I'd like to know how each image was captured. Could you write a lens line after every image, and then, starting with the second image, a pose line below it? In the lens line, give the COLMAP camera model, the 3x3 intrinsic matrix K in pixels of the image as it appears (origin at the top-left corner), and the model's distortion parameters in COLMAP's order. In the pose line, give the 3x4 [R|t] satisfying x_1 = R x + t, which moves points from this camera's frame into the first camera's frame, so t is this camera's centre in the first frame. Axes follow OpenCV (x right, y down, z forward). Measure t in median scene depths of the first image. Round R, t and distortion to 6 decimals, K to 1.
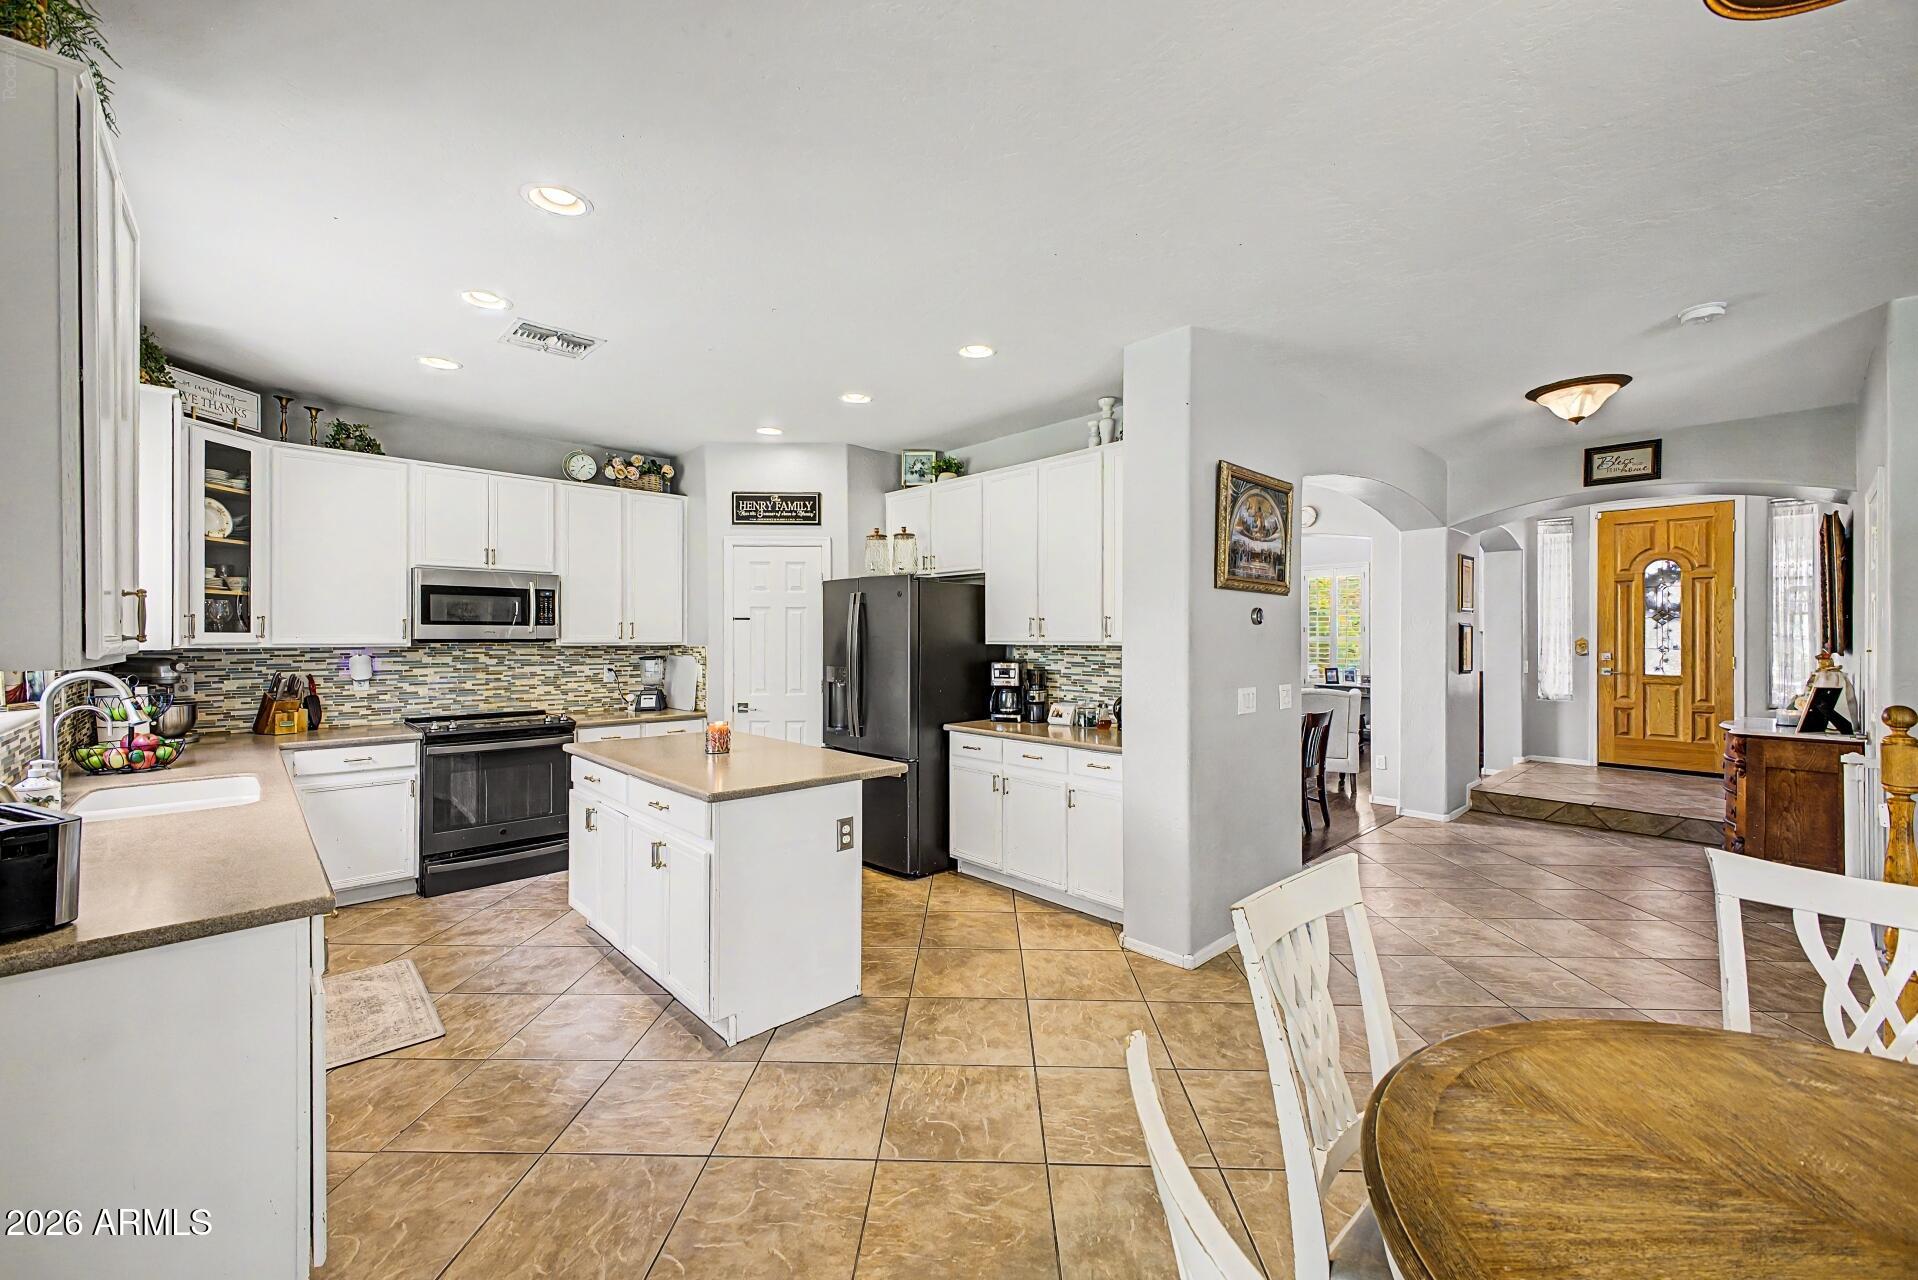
lens RADIAL K [[753.0, 0, 963.5], [0, 753.0, 637.8], [0, 0, 1]] dist [0.018113, -0.006172]
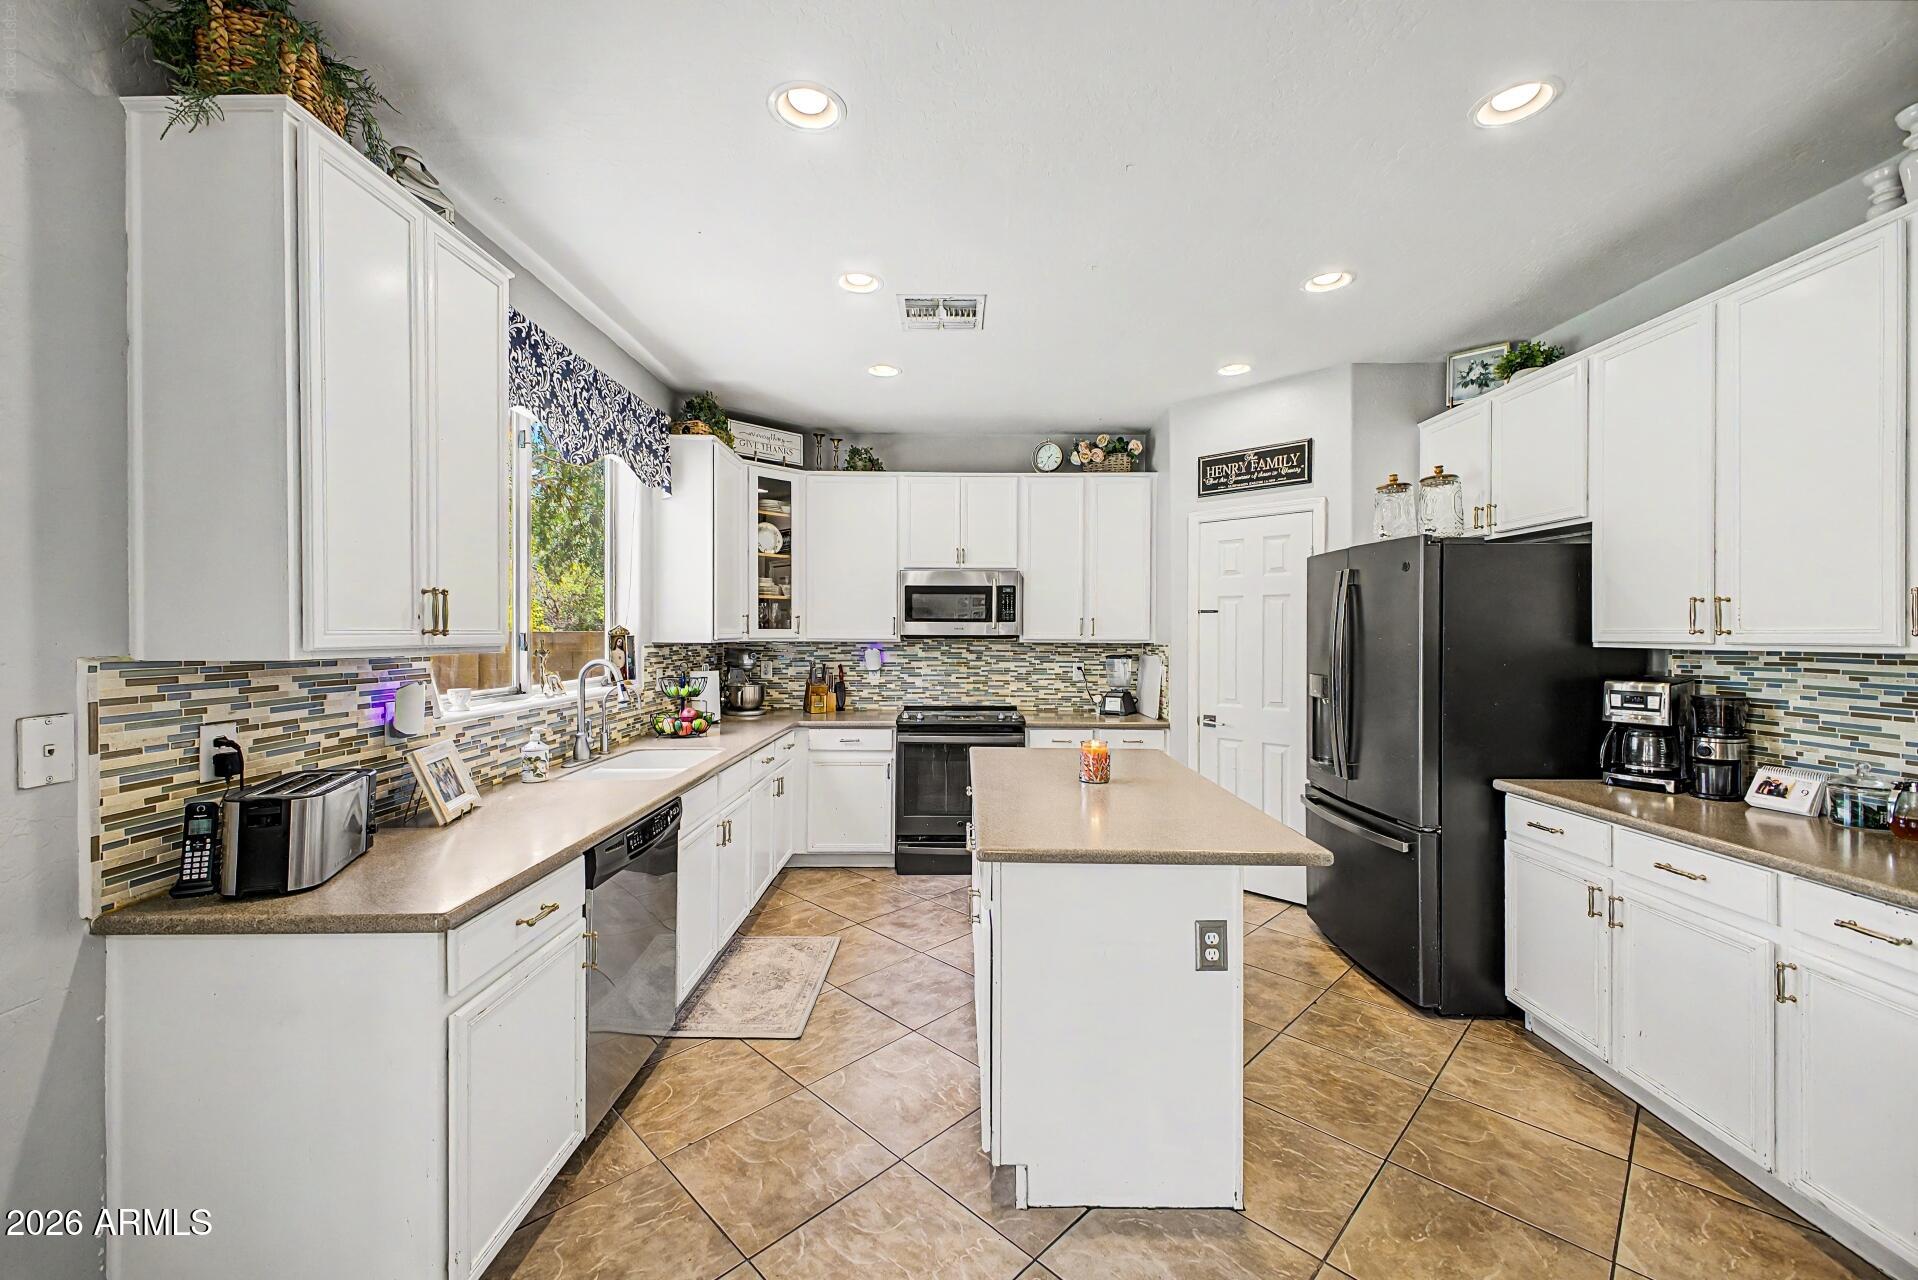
lens RADIAL K [[753.0, 0, 955.1], [0, 753.0, 637.4], [0, 0, 1]] dist [0.018113, -0.006172]
pose [[0.723551, 0.005690, -0.690247, 0.082673], [-0.003543, 0.999983, 0.004529, -0.000111], [0.690262, -0.000831, 0.723559, 0.263331]]
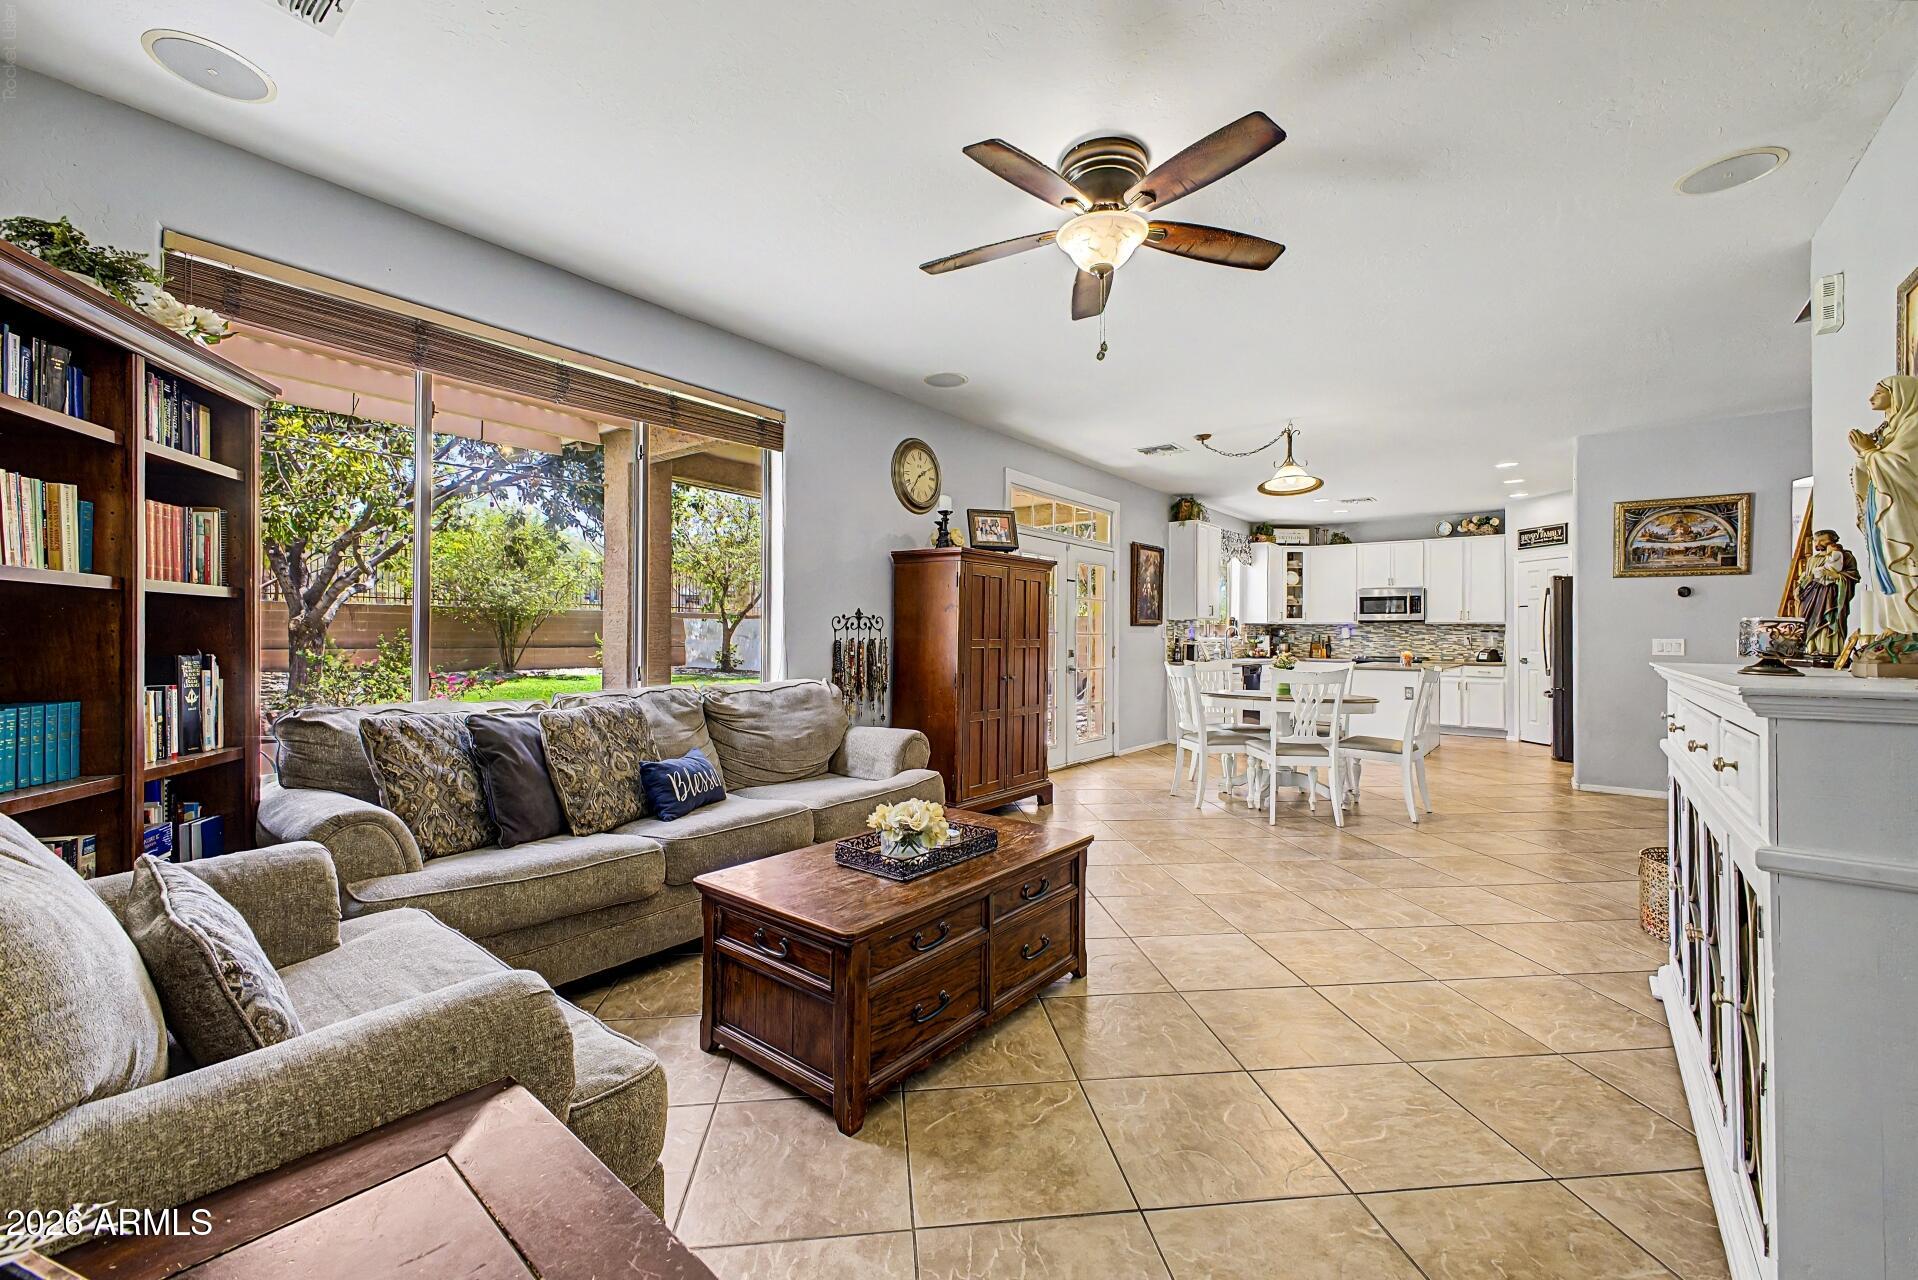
lens RADIAL K [[753.0, 0, 962.5], [0, 753.0, 628.8], [0, 0, 1]] dist [0.018113, -0.006172]
pose [[0.137660, -0.006705, -0.990457, 1.387391], [-0.007130, 0.999944, -0.007760, 0.052835], [0.990454, 0.008130, 0.137604, -0.513299]]
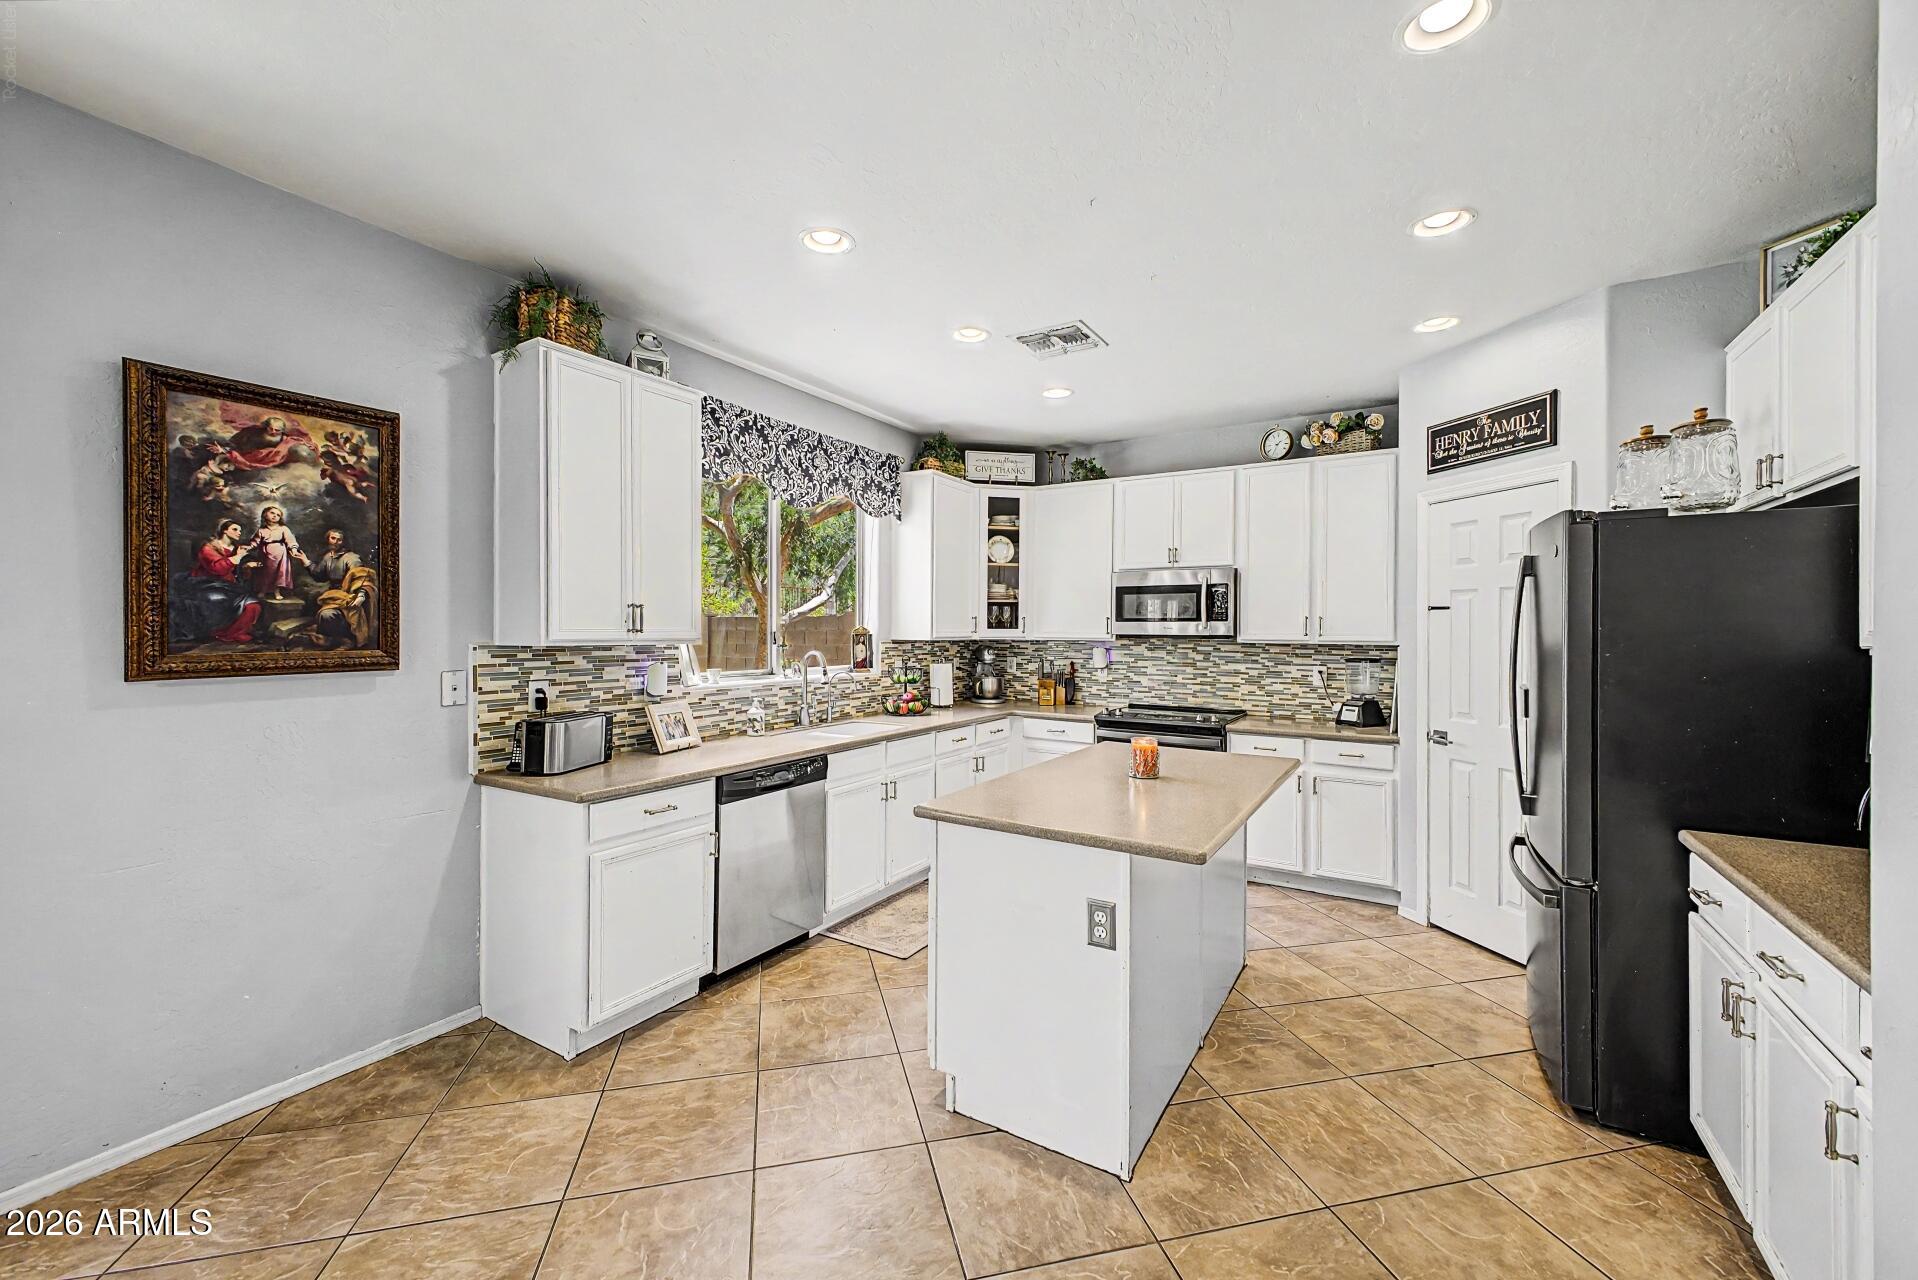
lens RADIAL K [[753.0, 0, 953.7], [0, 753.0, 634.3], [0, 0, 1]] dist [0.018113, -0.006172]
pose [[0.257619, 0.005063, -0.966233, 0.309096], [-0.006645, 0.999972, 0.003468, -0.001053], [0.966224, 0.005527, 0.257646, 0.465378]]
